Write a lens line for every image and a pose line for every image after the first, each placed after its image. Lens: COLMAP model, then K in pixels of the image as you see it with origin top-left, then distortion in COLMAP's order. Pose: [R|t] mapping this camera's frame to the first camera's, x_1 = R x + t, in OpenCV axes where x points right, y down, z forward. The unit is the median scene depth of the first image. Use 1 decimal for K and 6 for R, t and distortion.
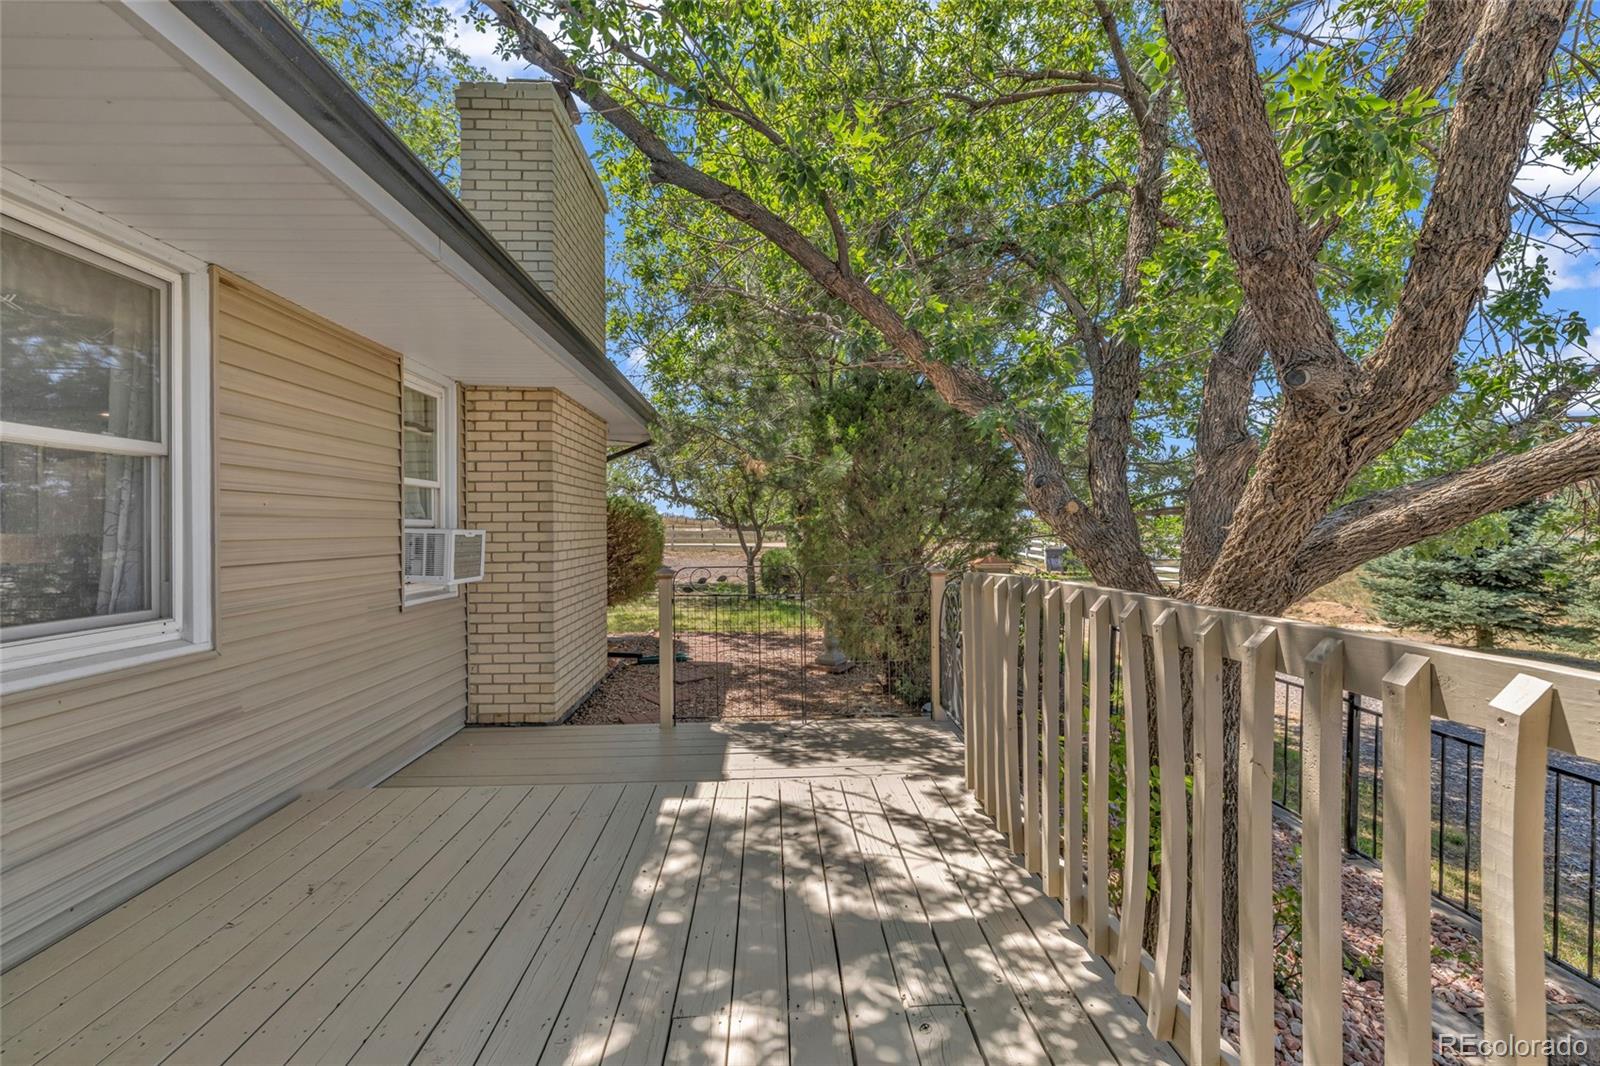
lens RADIAL K [[681.2, 0, 795.0], [0, 681.2, 527.8], [0, 0, 1]] dist [0.001020, -0.000203]
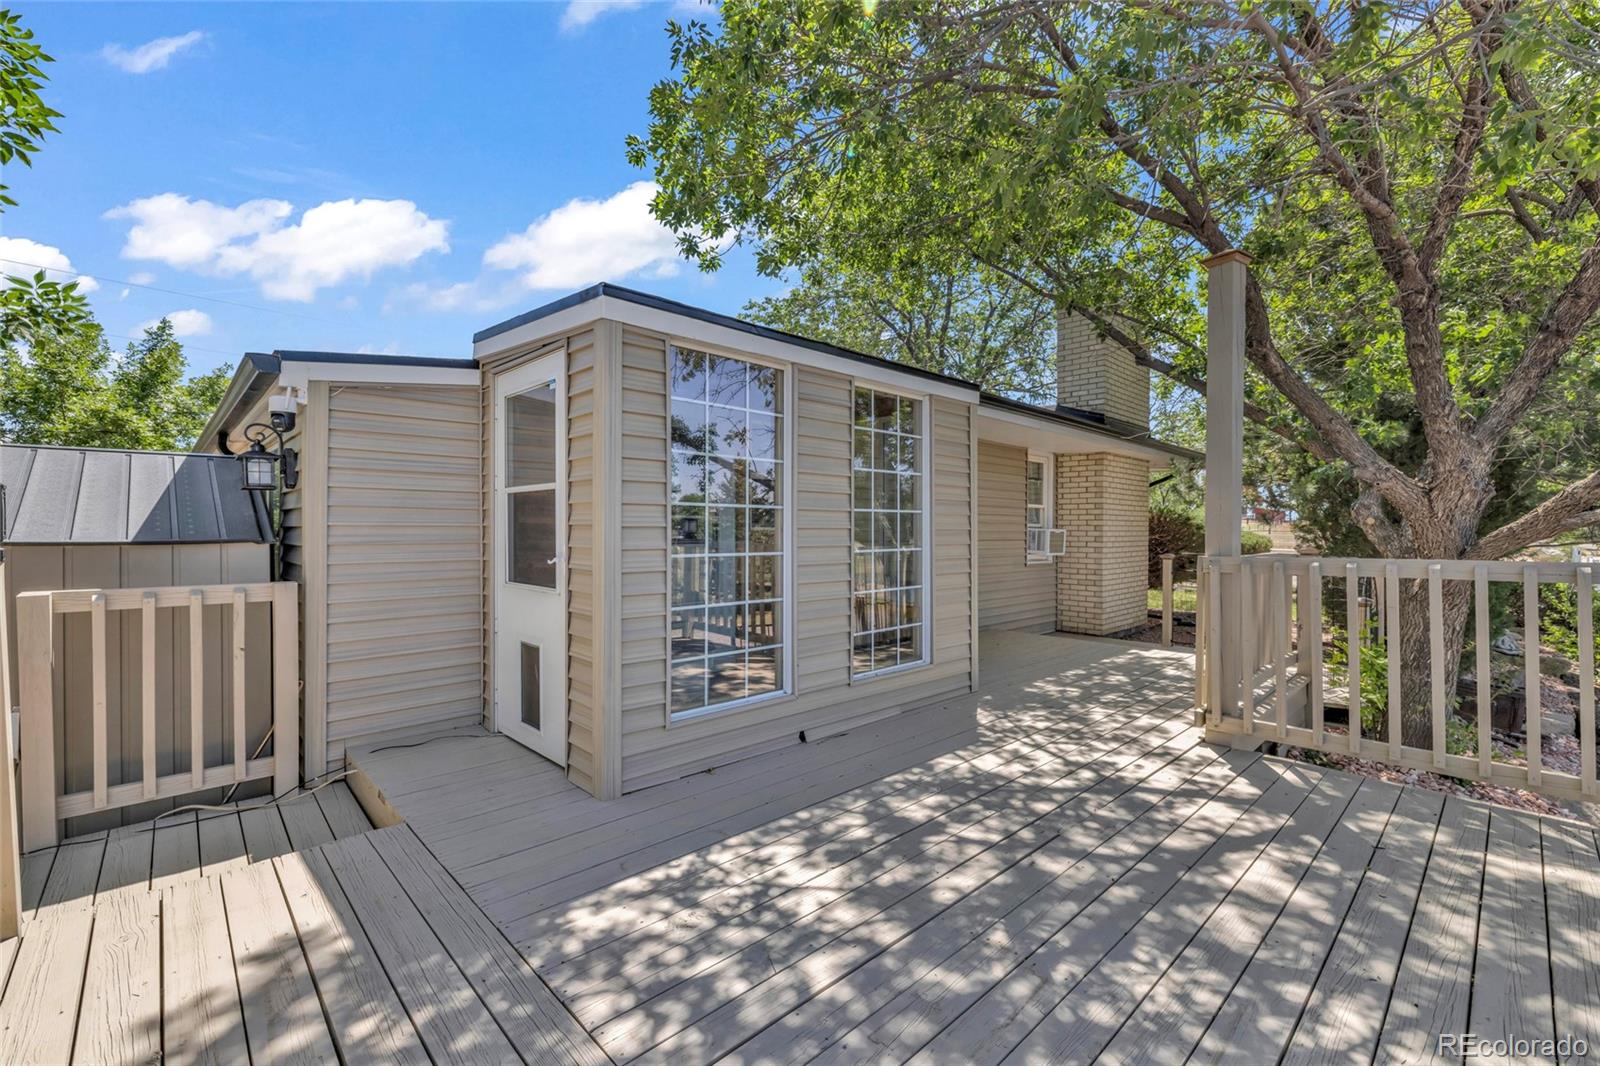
lens RADIAL K [[681.2, 0, 795.0], [0, 681.2, 527.8], [0, 0, 1]] dist [0.001020, -0.000203]
pose [[0.658154, 0.012163, -0.752785, 0.475472], [-0.012504, 0.999908, 0.005224, -0.001855], [0.752780, 0.005974, 0.658246, -0.819251]]
